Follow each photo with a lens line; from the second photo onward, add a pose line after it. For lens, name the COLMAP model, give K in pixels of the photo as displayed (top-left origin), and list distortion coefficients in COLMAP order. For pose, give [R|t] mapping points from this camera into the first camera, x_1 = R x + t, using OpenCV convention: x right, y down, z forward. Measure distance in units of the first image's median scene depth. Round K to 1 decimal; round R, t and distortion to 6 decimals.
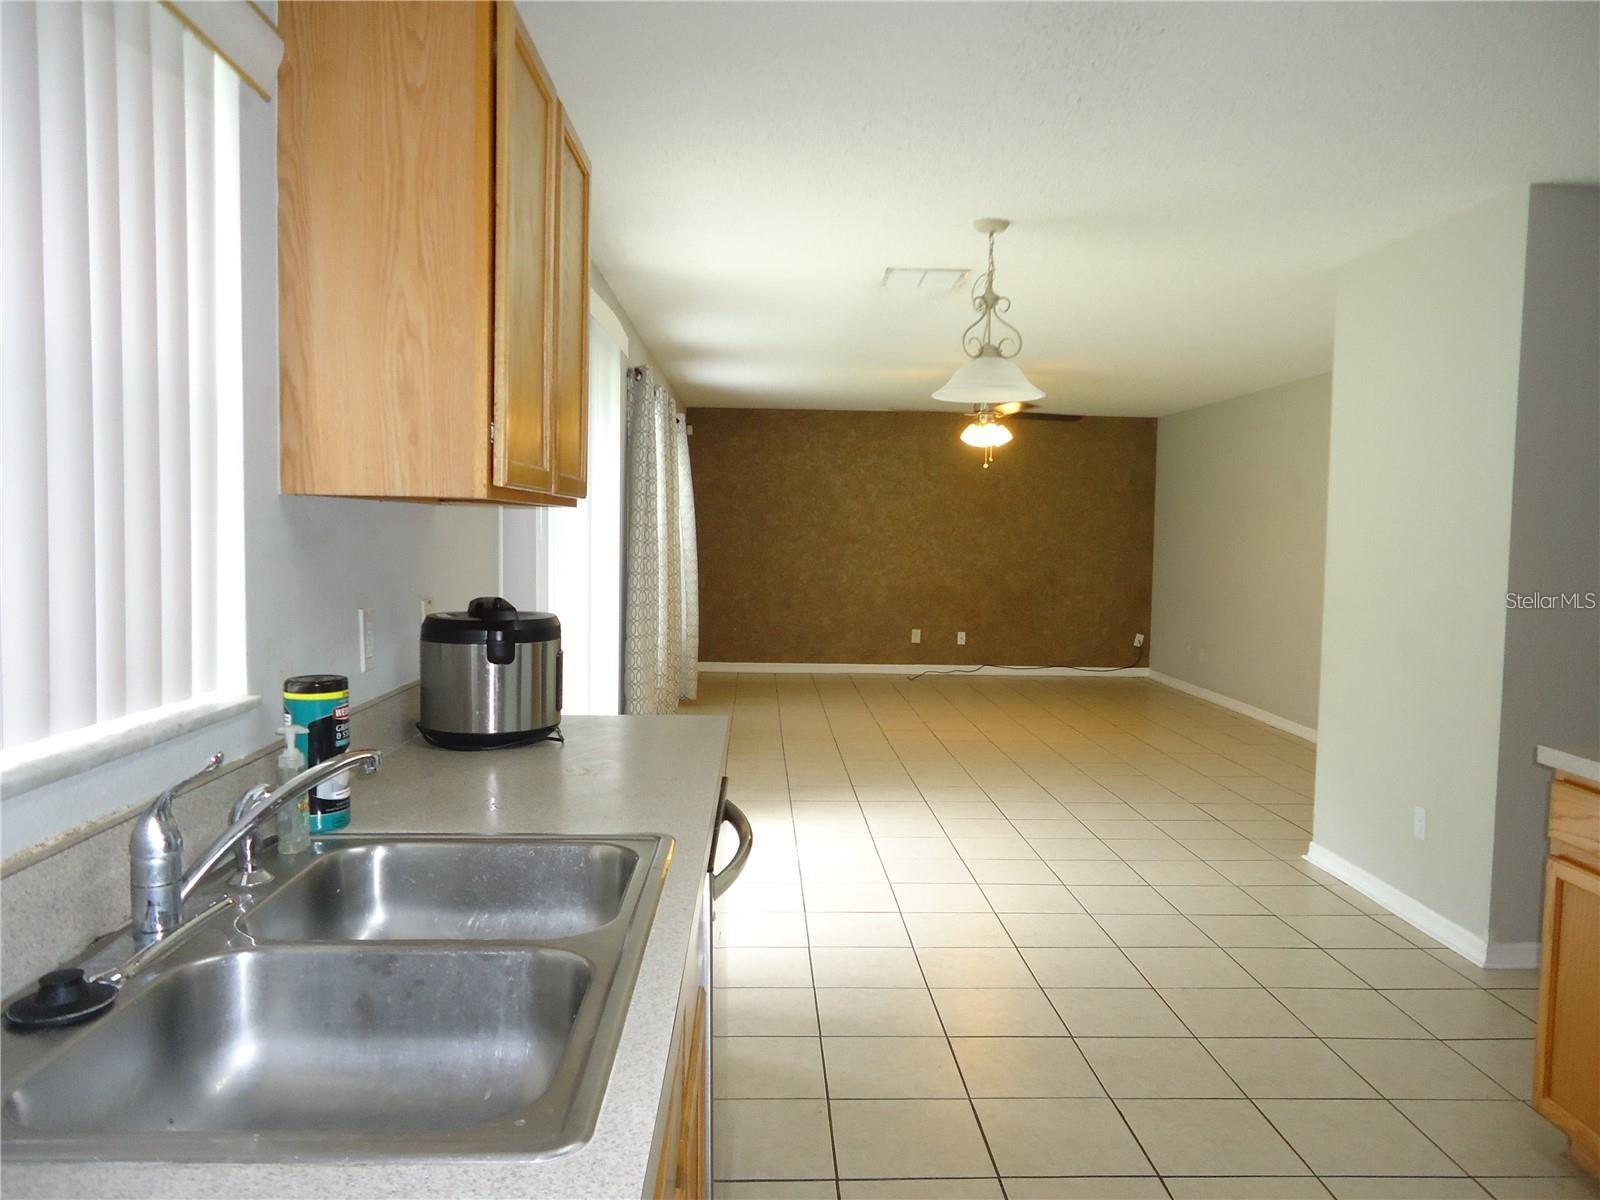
lens RADIAL K [[1173.5, 0, 795.4], [0, 1173.5, 587.7], [0, 0, 1]] dist [0.003590, -0.000751]
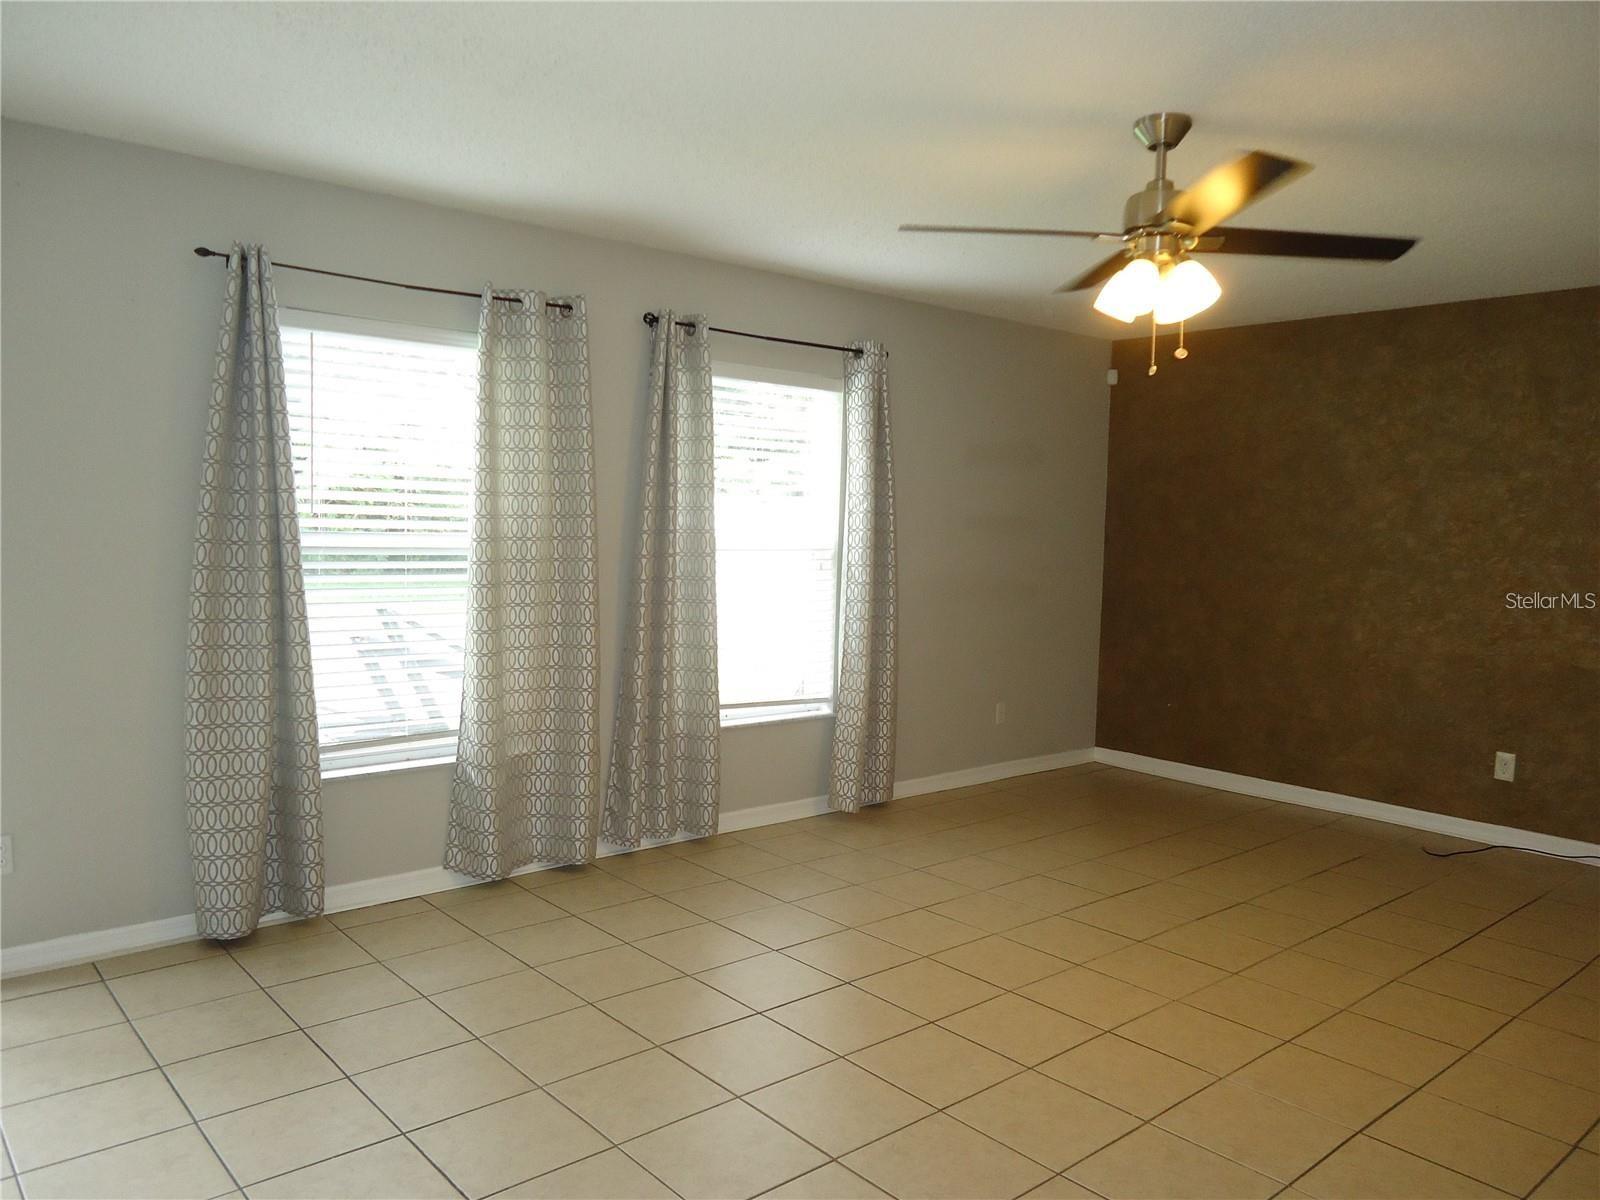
lens RADIAL K [[1173.5, 0, 795.4], [0, 1173.5, 587.7], [0, 0, 1]] dist [0.003590, -0.000751]
pose [[0.632127, 0.044998, -0.773557, 0.753209], [-0.058045, 0.998257, 0.010635, -0.051361], [0.772688, 0.038179, 0.633637, 1.243666]]
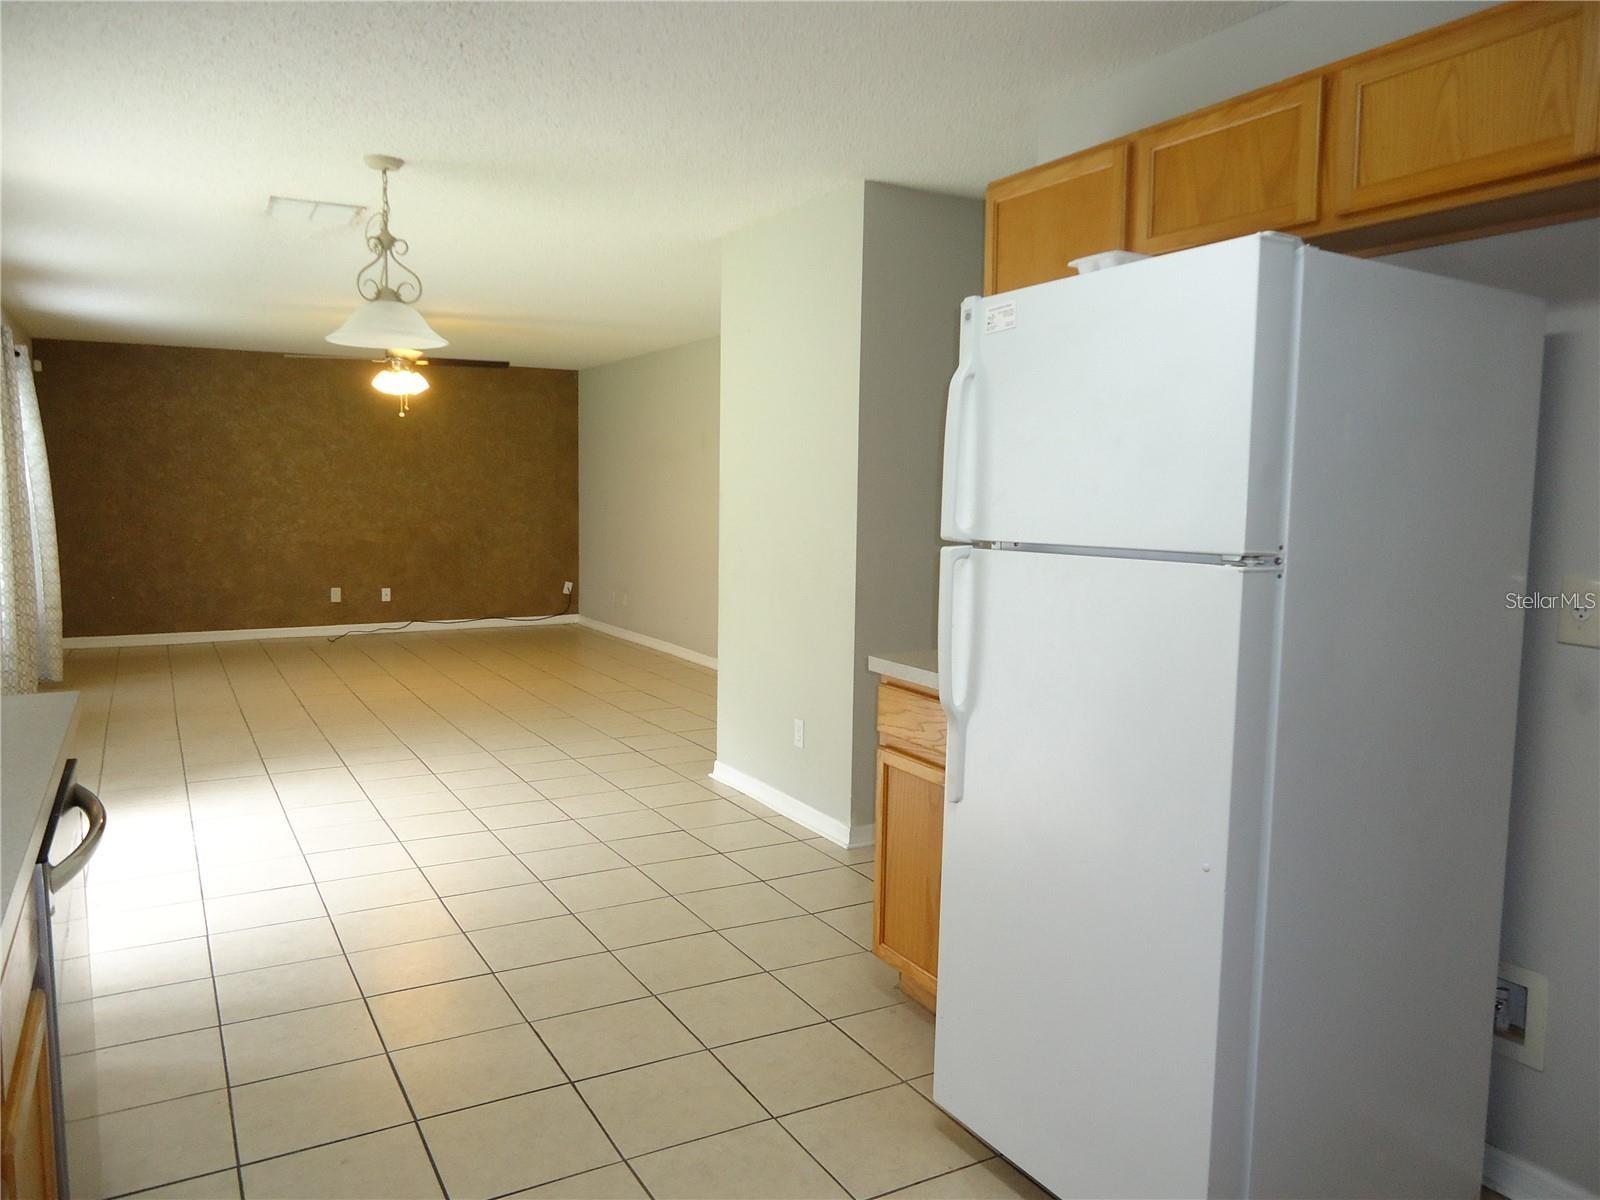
lens RADIAL K [[1173.5, 0, 795.4], [0, 1173.5, 587.7], [0, 0, 1]] dist [0.003590, -0.000751]
pose [[0.890633, -0.048654, 0.452113, 0.014326], [0.029950, 0.998377, 0.048441, 0.002017], [-0.453736, -0.029602, 0.890644, -0.017678]]
